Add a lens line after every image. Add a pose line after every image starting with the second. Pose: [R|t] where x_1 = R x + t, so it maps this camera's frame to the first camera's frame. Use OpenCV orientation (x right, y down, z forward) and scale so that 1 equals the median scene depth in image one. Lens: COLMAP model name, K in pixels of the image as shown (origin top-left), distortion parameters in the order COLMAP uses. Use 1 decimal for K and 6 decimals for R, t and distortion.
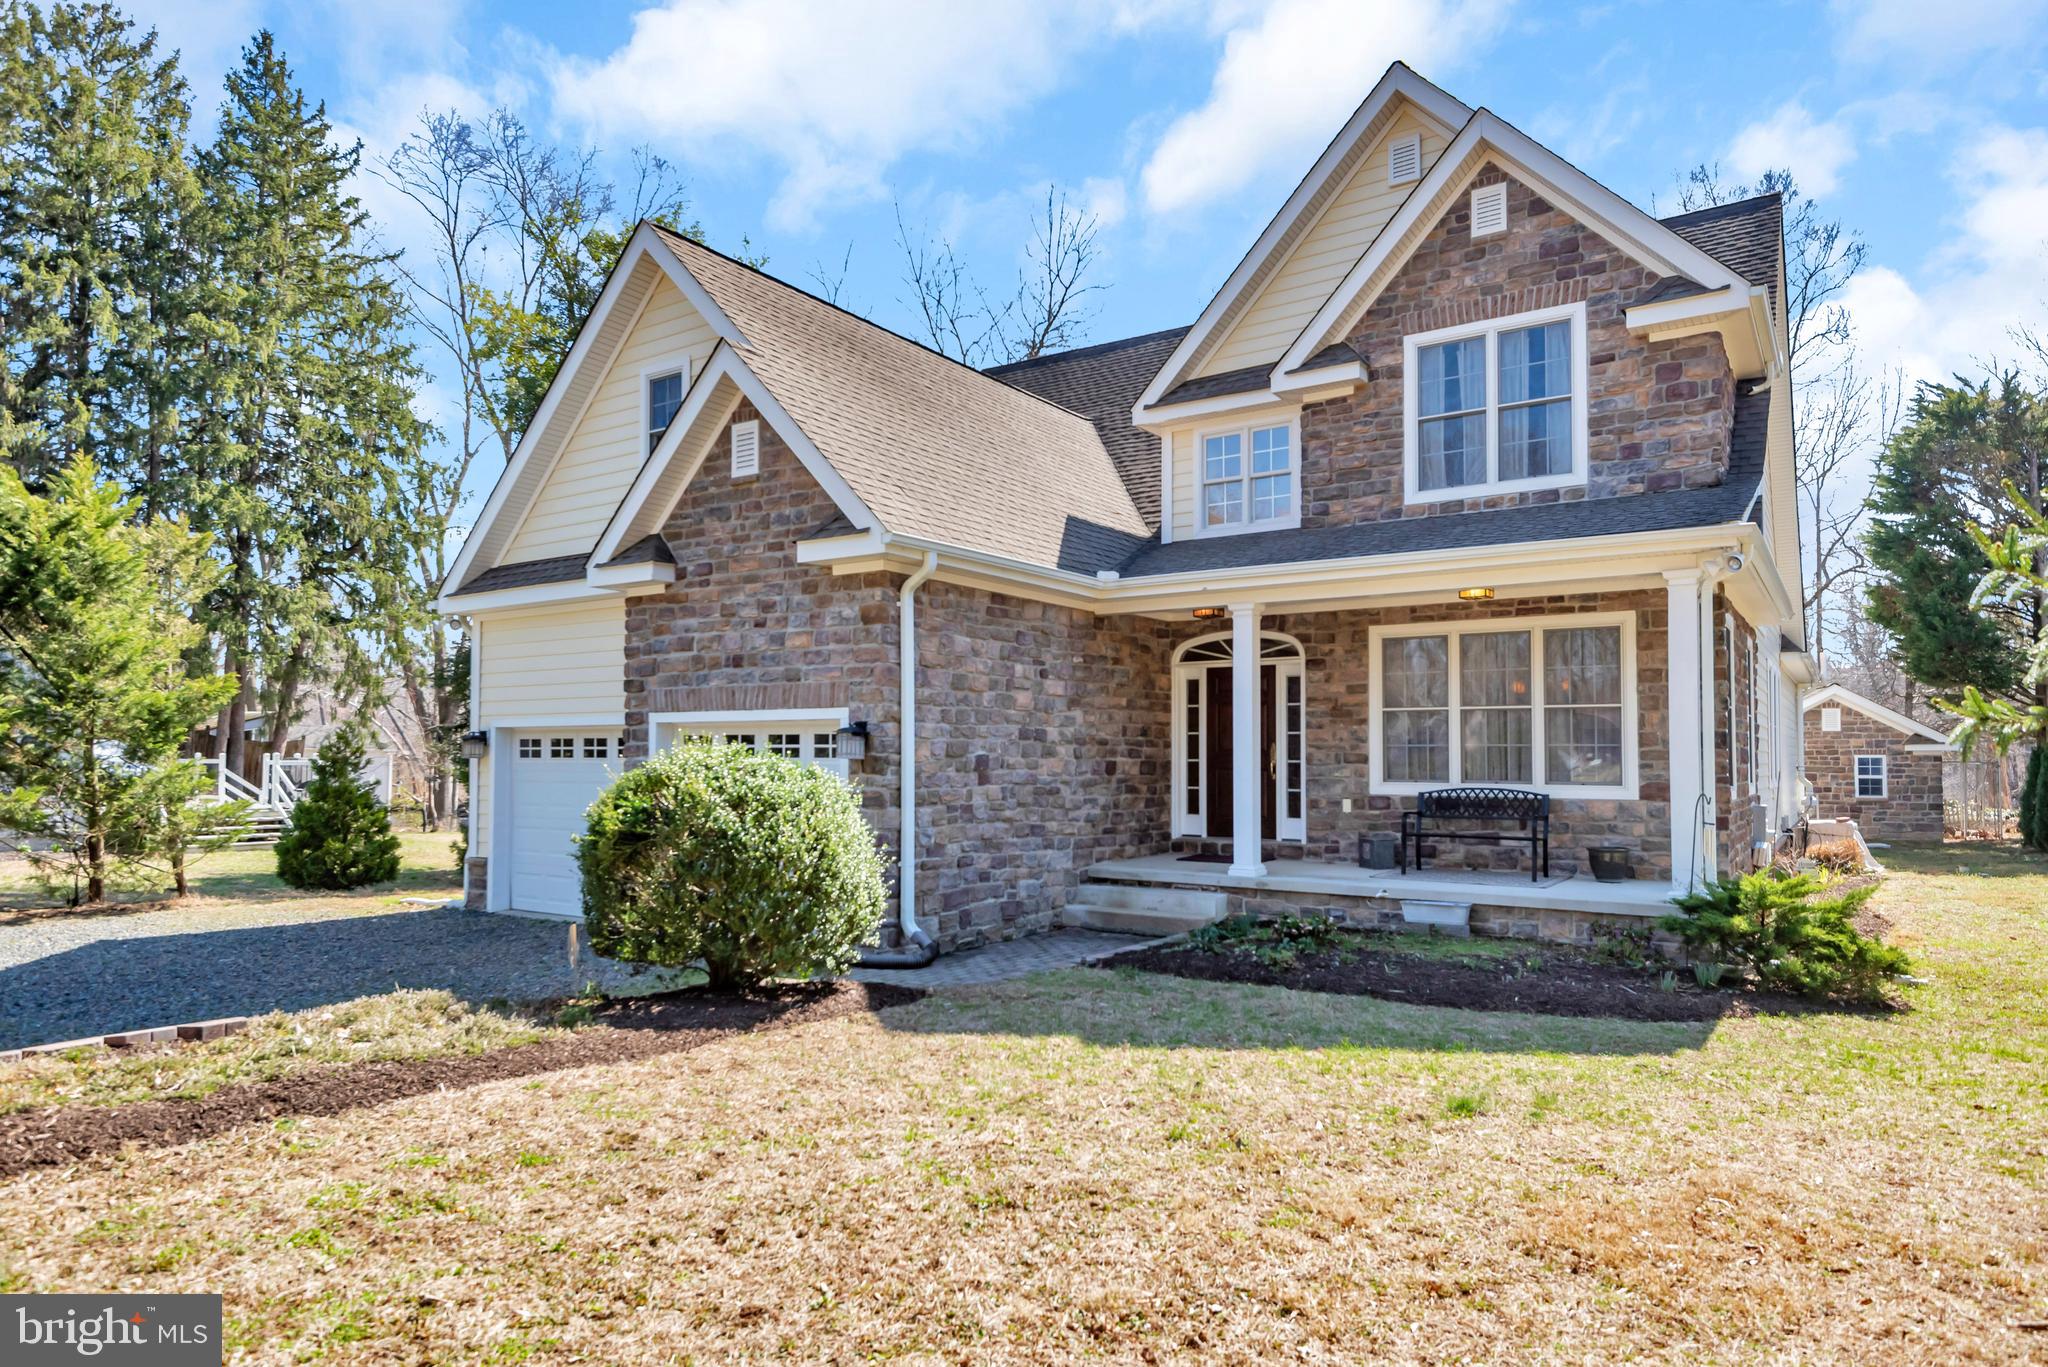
lens RADIAL K [[1210.8, 0, 998.6], [0, 1210.8, 714.7], [0, 0, 1]] dist [0.023082, -0.019458]
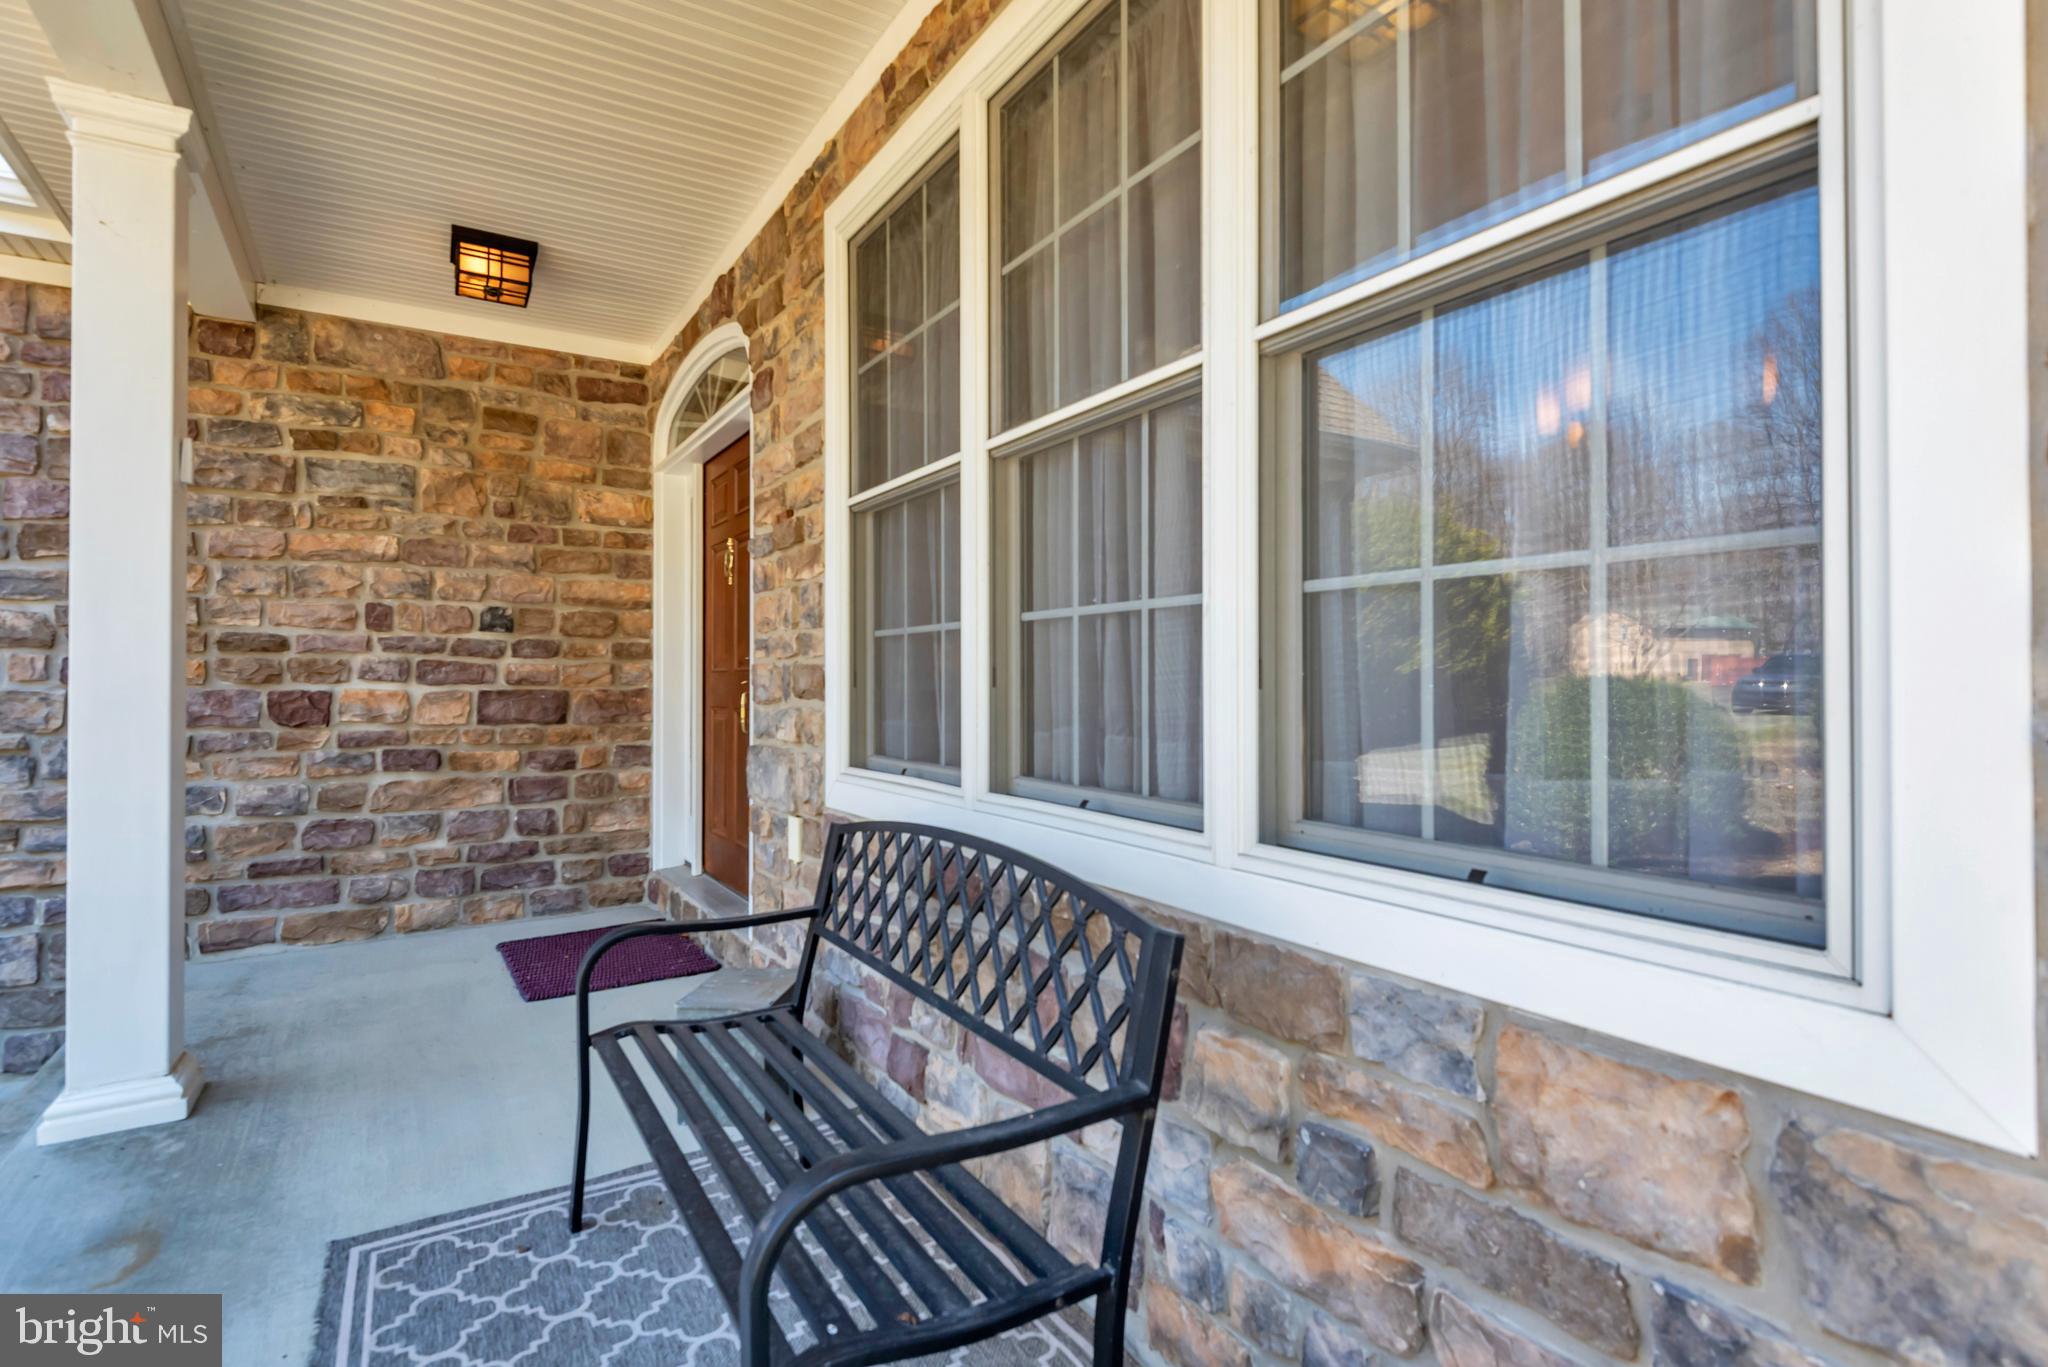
lens RADIAL K [[960.7, 0, 1013.1], [0, 960.7, 679.7], [0, 0, 1]] dist [0.013358, -0.008377]
pose [[0.923540, -0.005418, -0.383465, 0.447800], [0.016588, 0.999529, 0.025829, 0.031173], [0.383144, -0.030215, 0.923194, 0.838521]]
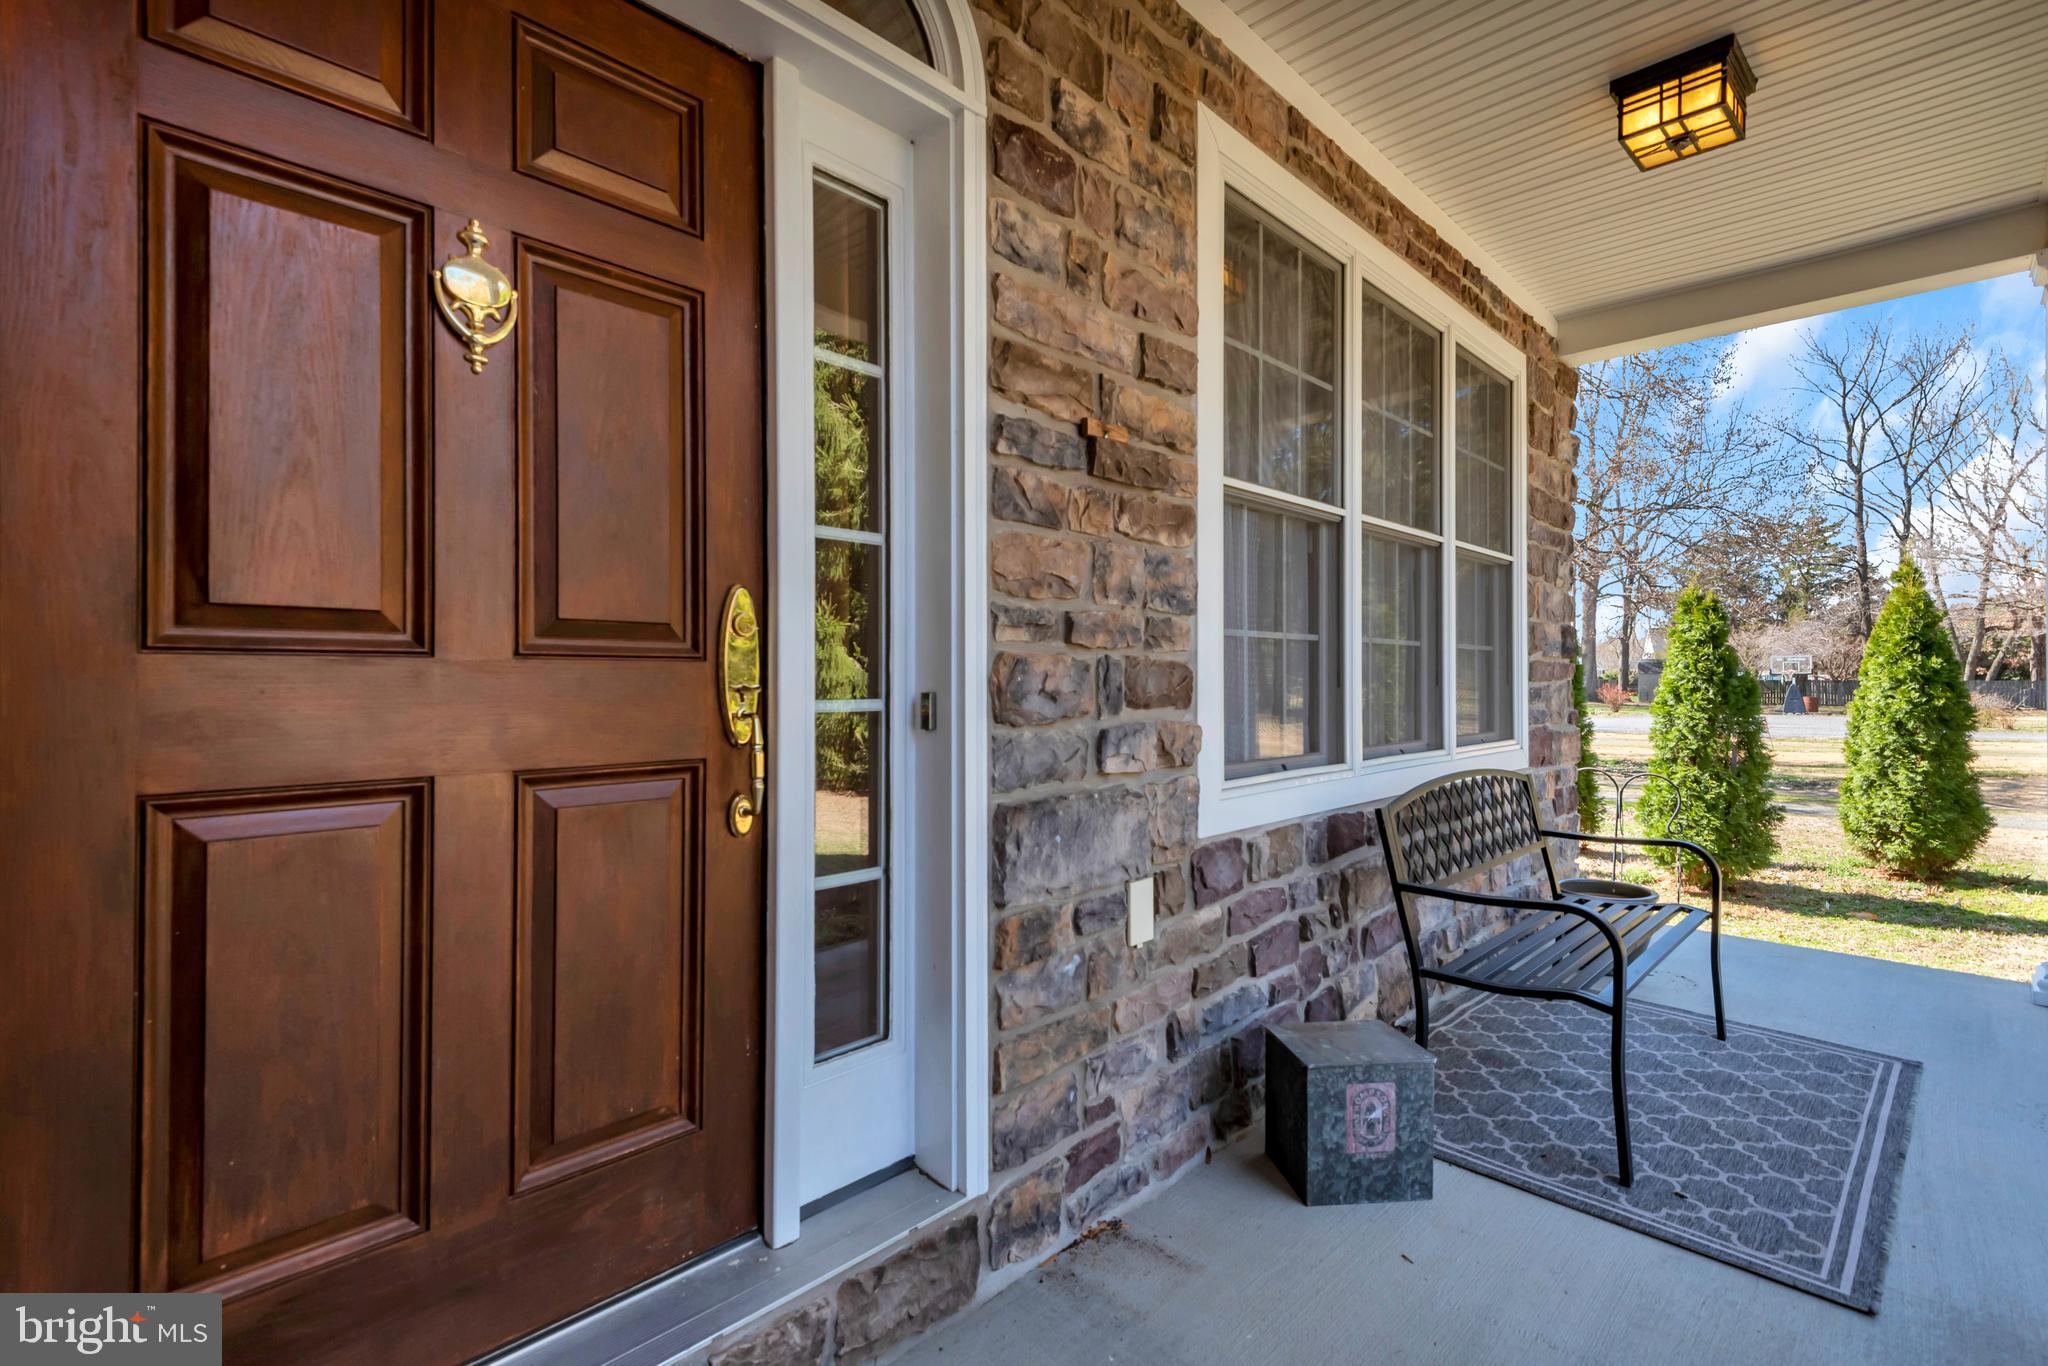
lens RADIAL K [[933.9, 0, 1031.1], [0, 933.9, 687.5], [0, 0, 1]] dist [0.018221, -0.005934]
pose [[0.154653, -0.008076, 0.987936, 0.131523], [-0.027181, 0.999553, 0.012426, 0.036058], [-0.987595, -0.028774, 0.154364, 1.039917]]
